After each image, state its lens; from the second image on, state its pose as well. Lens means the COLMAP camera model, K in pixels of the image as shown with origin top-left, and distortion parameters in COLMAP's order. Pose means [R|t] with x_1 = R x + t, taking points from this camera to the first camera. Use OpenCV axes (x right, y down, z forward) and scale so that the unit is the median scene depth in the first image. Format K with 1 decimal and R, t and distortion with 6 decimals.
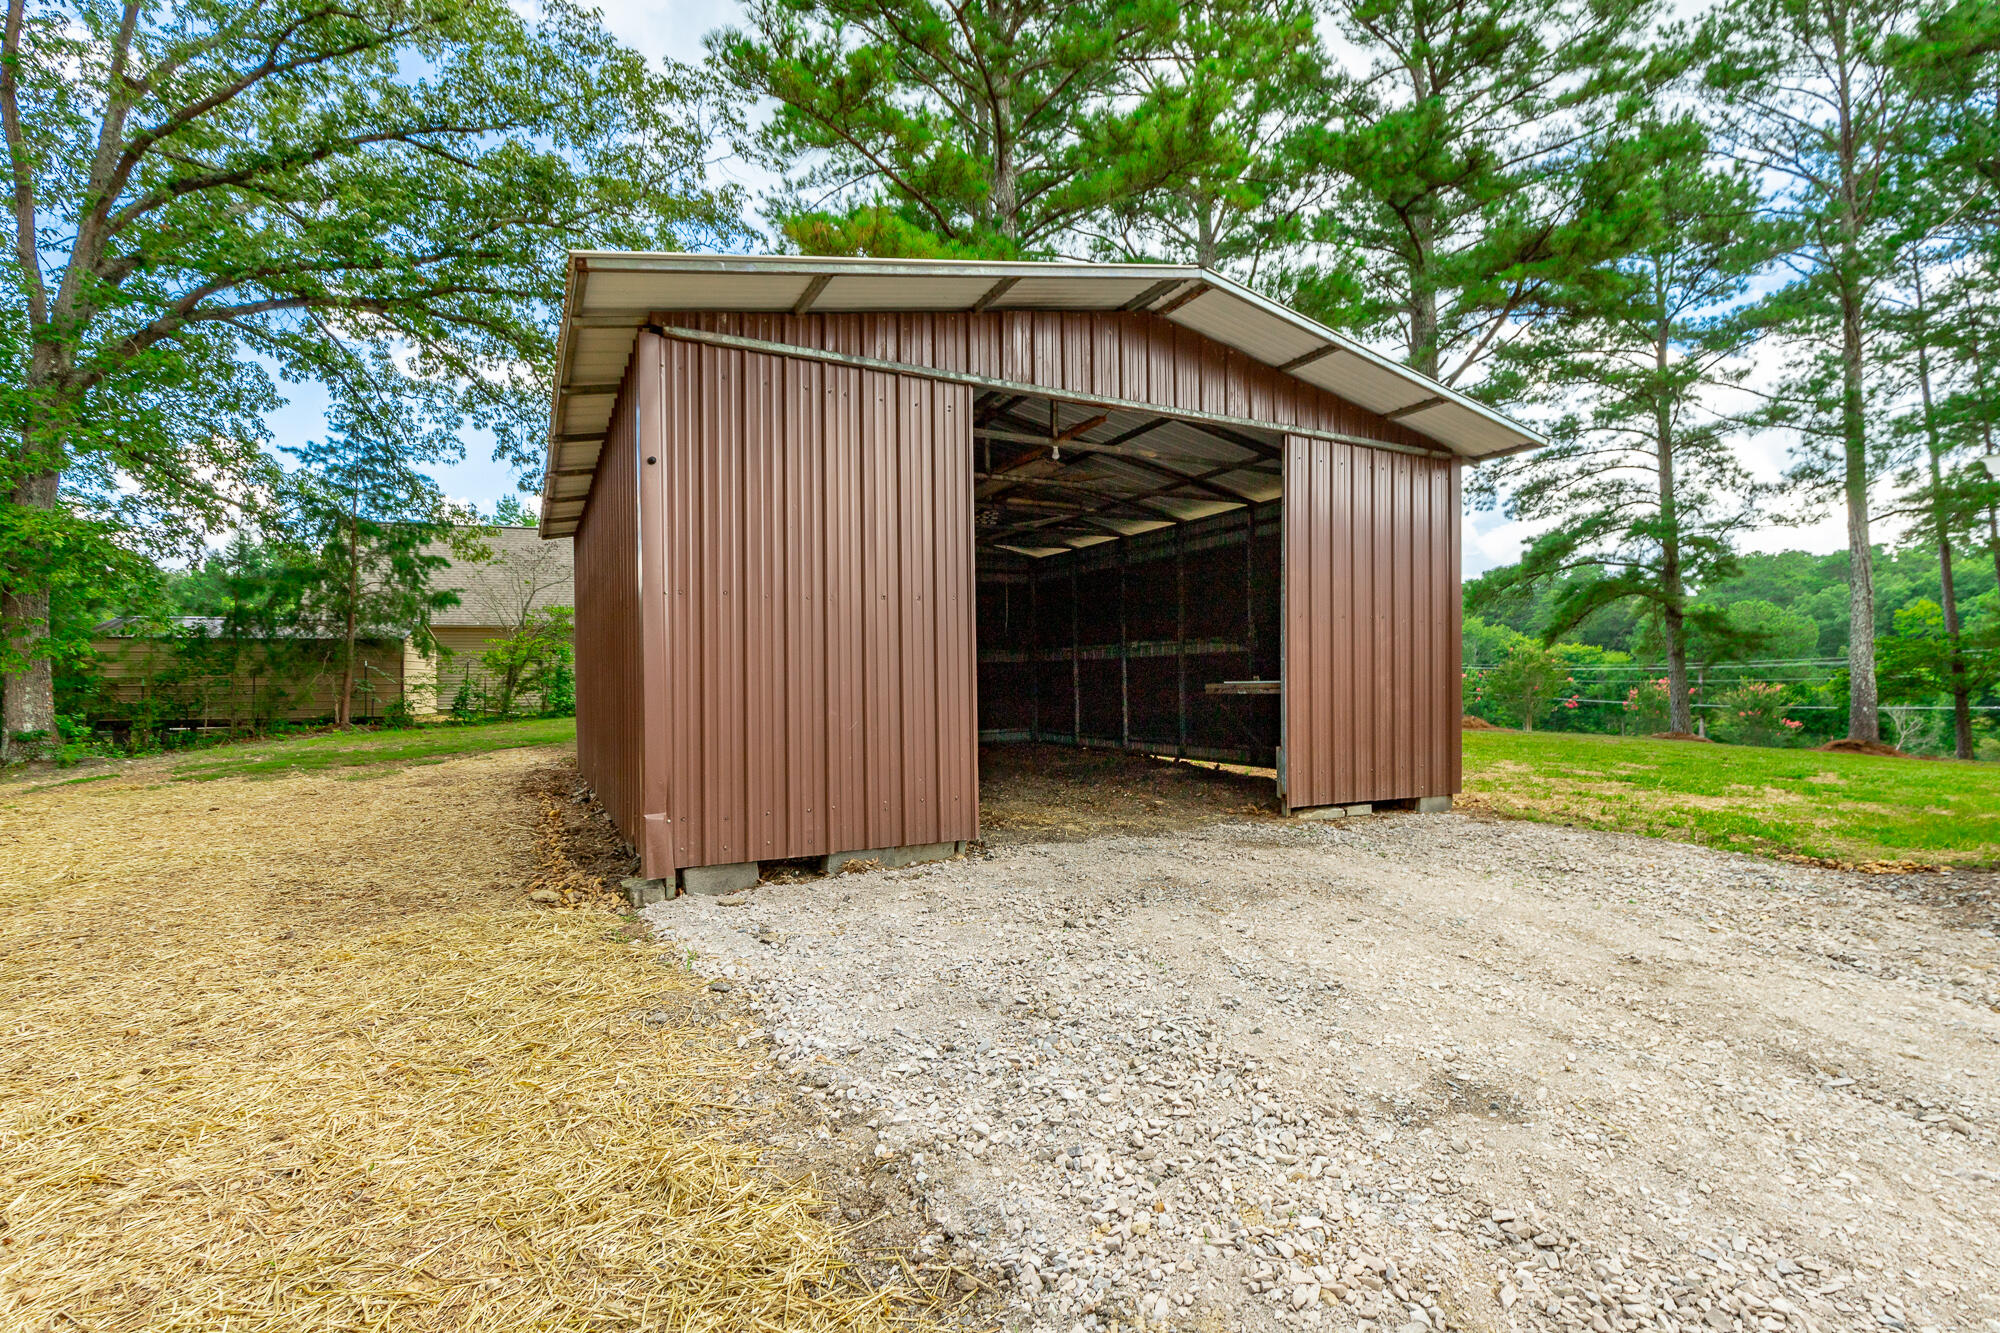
lens RADIAL K [[895.1, 0, 1010.7], [0, 895.1, 671.1], [0, 0, 1]] dist [0.002274, 0.000080]
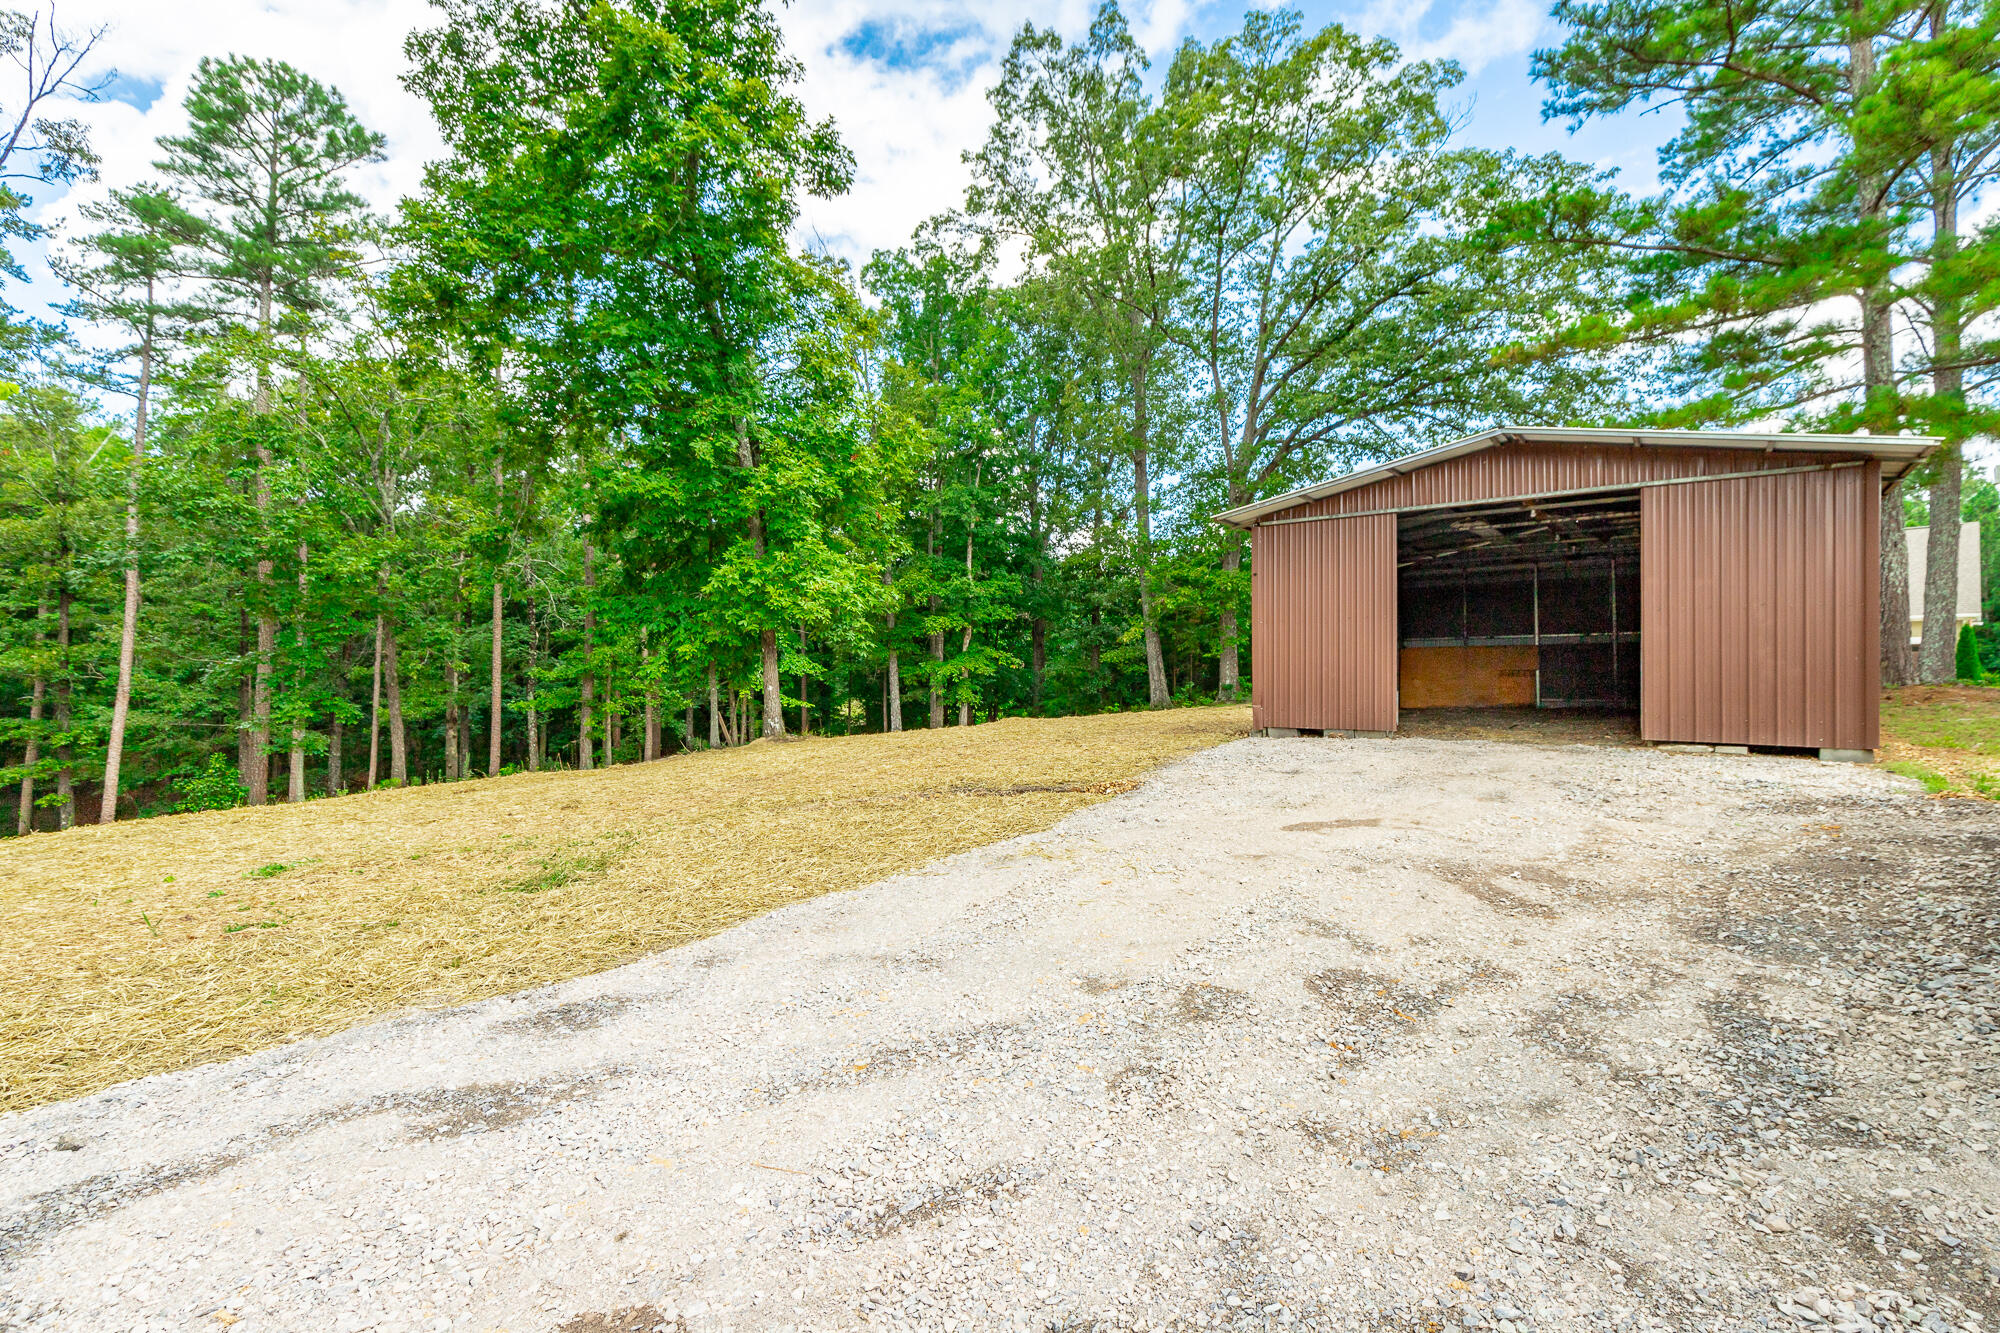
lens RADIAL K [[895.1, 0, 1010.7], [0, 895.1, 671.1], [0, 0, 1]] dist [0.002274, 0.000080]
pose [[0.433908, -0.001519, -0.900956, 1.192194], [-0.004028, 0.999985, -0.003626, 0.049164], [0.900948, 0.005202, 0.433895, -0.585367]]
